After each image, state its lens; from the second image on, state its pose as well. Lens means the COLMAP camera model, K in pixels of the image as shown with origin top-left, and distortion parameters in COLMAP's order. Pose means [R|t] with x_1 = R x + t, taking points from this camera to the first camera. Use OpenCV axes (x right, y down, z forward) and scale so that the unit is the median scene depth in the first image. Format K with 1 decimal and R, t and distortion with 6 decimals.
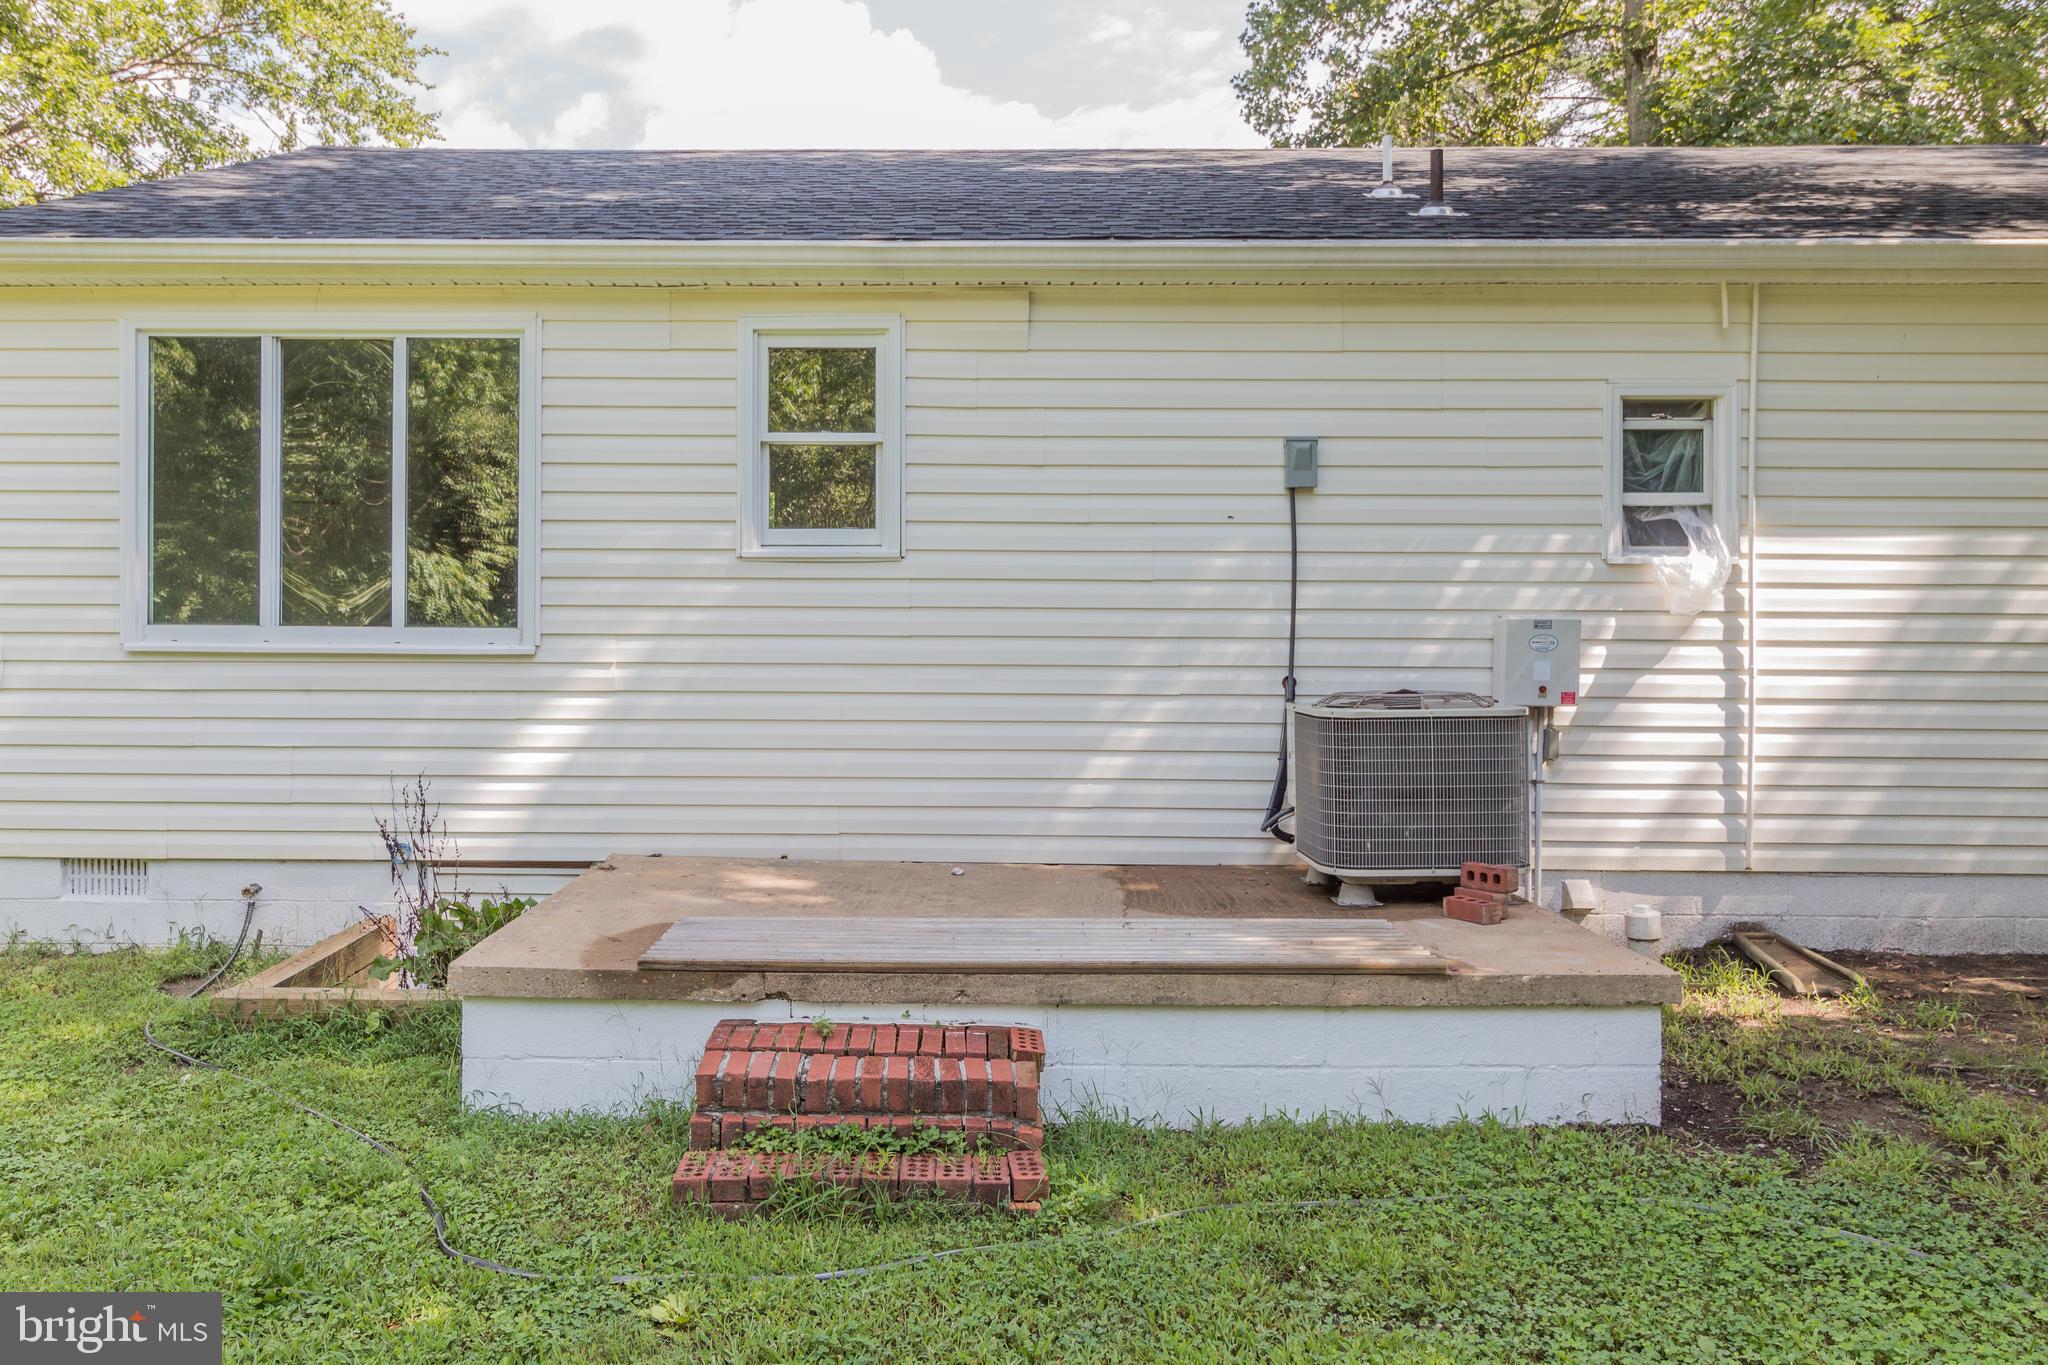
lens RADIAL K [[927.5, 0, 1018.8], [0, 927.5, 645.7], [0, 0, 1]] dist [0.001860, 0.000173]
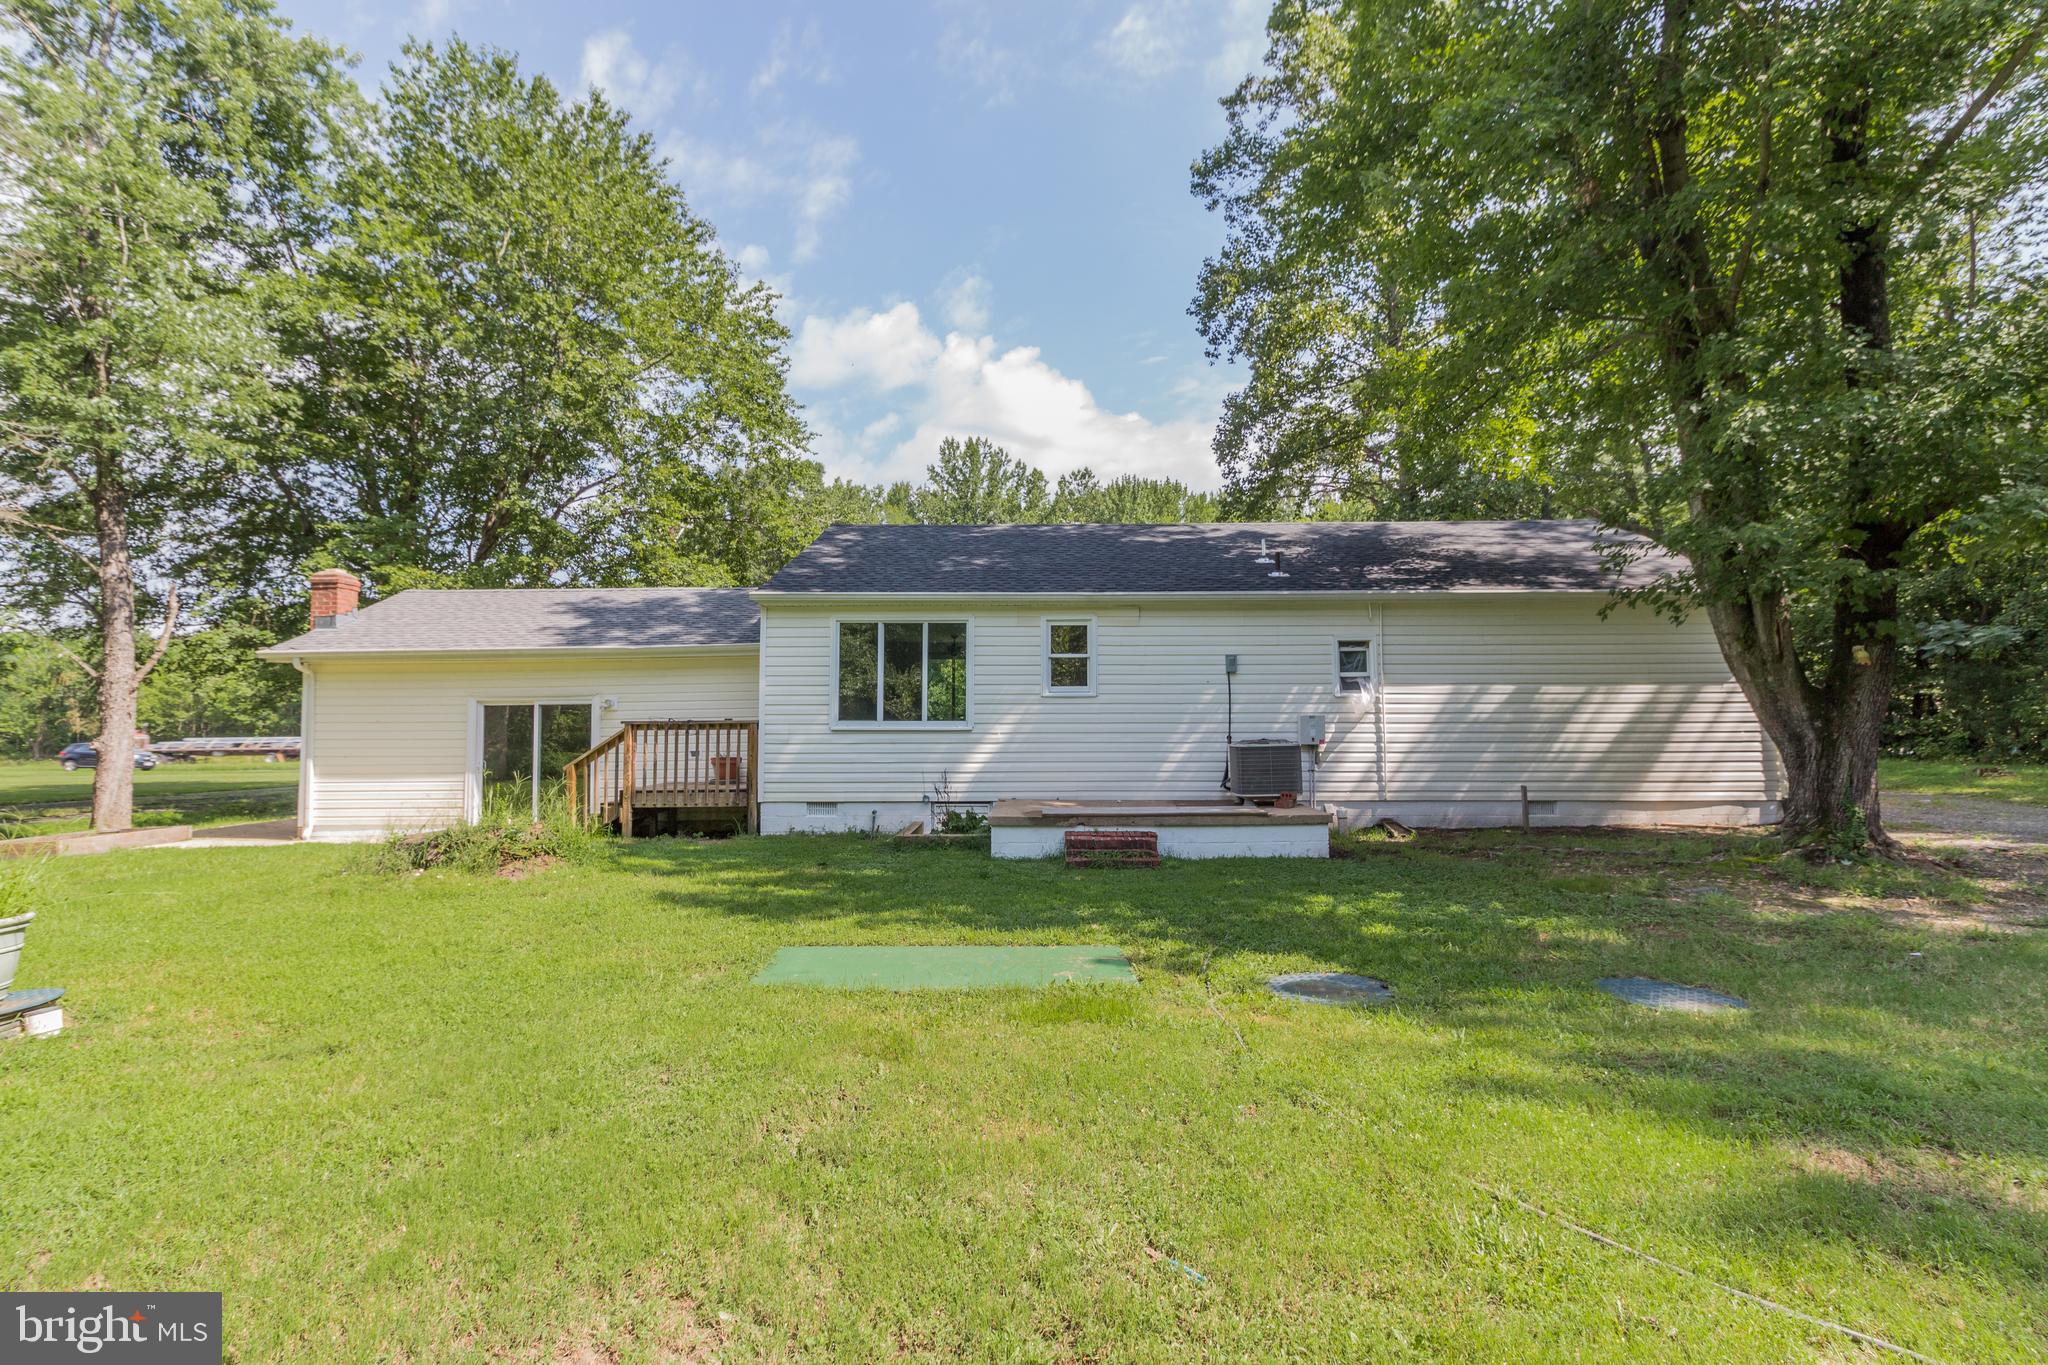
lens RADIAL K [[949.3, 0, 1025.9], [0, 949.3, 667.6], [0, 0, 1]] dist [0.005688, 0.000432]
pose [[0.999968, -0.007823, 0.001657, -0.359752], [0.007917, 0.997699, -0.067336, 0.016516], [-0.001126, 0.067346, 0.997729, -2.035929]]
